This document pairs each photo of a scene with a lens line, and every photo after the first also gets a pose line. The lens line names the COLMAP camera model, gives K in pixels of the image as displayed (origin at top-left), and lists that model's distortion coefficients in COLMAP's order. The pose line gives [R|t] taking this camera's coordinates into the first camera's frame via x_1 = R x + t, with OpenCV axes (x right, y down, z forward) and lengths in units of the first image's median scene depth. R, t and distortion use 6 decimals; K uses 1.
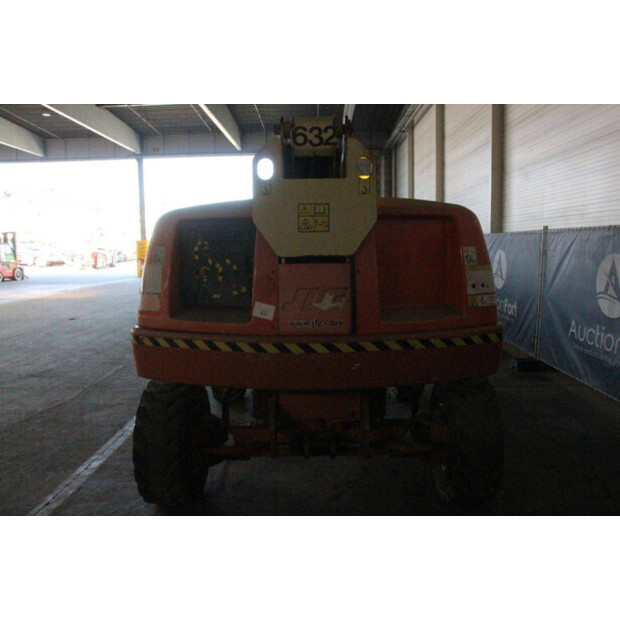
lens RADIAL K [[512.4, 0, 310.0], [0, 512.4, 310.0], [0, 0, 1]] dist [-0.159939, 0.135837]
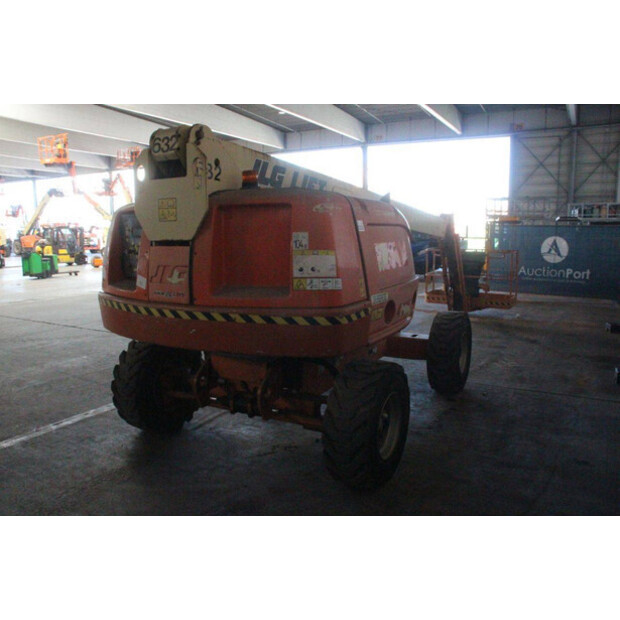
lens RADIAL K [[512.4, 0, 310.0], [0, 512.4, 310.0], [0, 0, 1]] dist [-0.159939, 0.135837]
pose [[0.878500, 0.080673, -0.470881, 0.902758], [-0.066762, 0.996699, 0.046202, -0.014840], [0.473054, -0.009151, 0.880986, 0.068430]]
